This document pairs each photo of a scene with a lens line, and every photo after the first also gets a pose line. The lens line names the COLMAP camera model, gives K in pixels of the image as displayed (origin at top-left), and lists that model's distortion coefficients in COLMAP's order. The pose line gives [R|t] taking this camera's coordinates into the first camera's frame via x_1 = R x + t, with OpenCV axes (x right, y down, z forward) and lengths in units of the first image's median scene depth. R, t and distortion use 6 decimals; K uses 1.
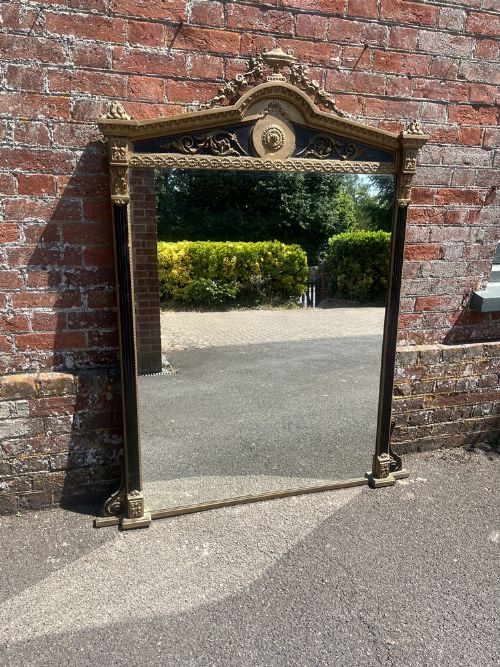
lens RADIAL K [[486.6, 0, 245.2], [0, 486.6, 349.2], [0, 0, 1]] dist [0.002037, -0.008531]
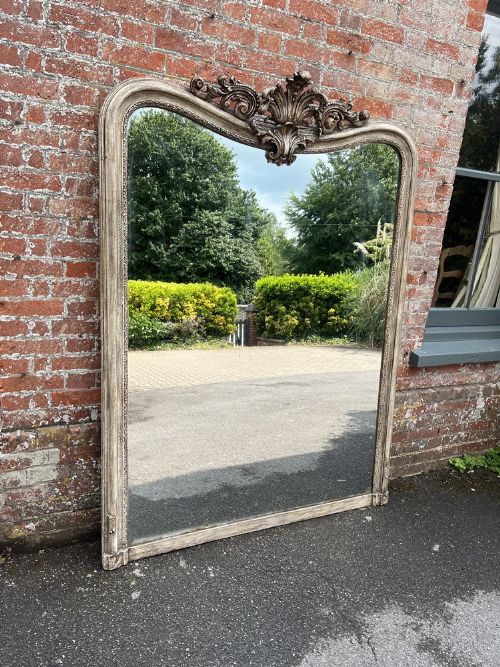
lens RADIAL K [[494.0, 0, 253.6], [0, 494.0, 348.5], [0, 0, 1]] dist [0.004767, -0.010519]
pose [[0.985991, 0.007886, 0.166613, -0.186041], [0.003693, 0.997605, -0.069073, -0.049125], [-0.166759, 0.068721, 0.983600, -0.239584]]
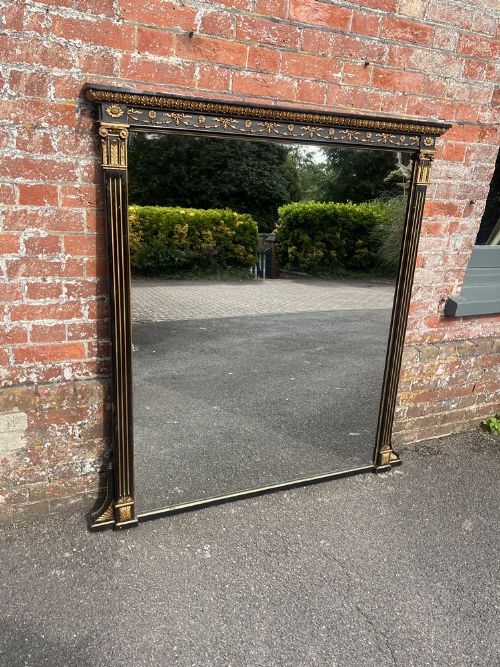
lens RADIAL K [[494.0, 0, 253.6], [0, 494.0, 348.5], [0, 0, 1]] dist [0.004767, -0.010519]
pose [[0.992134, -0.000072, 0.125179, -0.115718], [-0.007316, 0.998257, 0.058558, -0.085281], [-0.124965, -0.059013, 0.990405, -0.032259]]
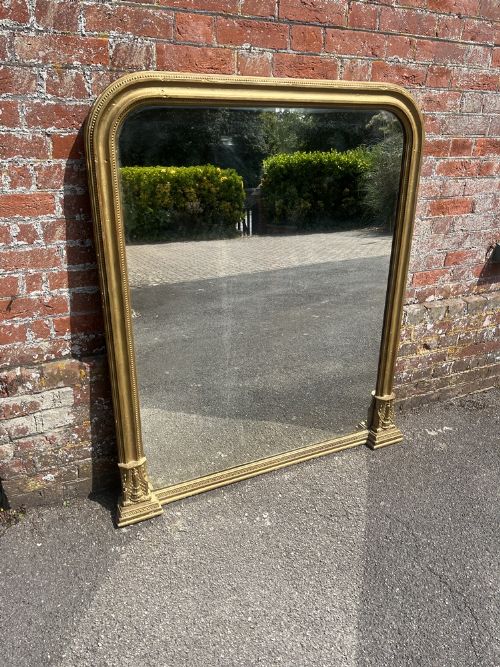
lens RADIAL K [[489.2, 0, 248.0], [0, 489.2, 347.1], [0, 0, 1]] dist [0.036294, -0.050519]
pose [[0.989733, -0.058982, 0.130190, -0.228922], [0.040190, 0.988975, 0.142521, -0.088298], [-0.137161, -0.135826, 0.981192, 0.051023]]
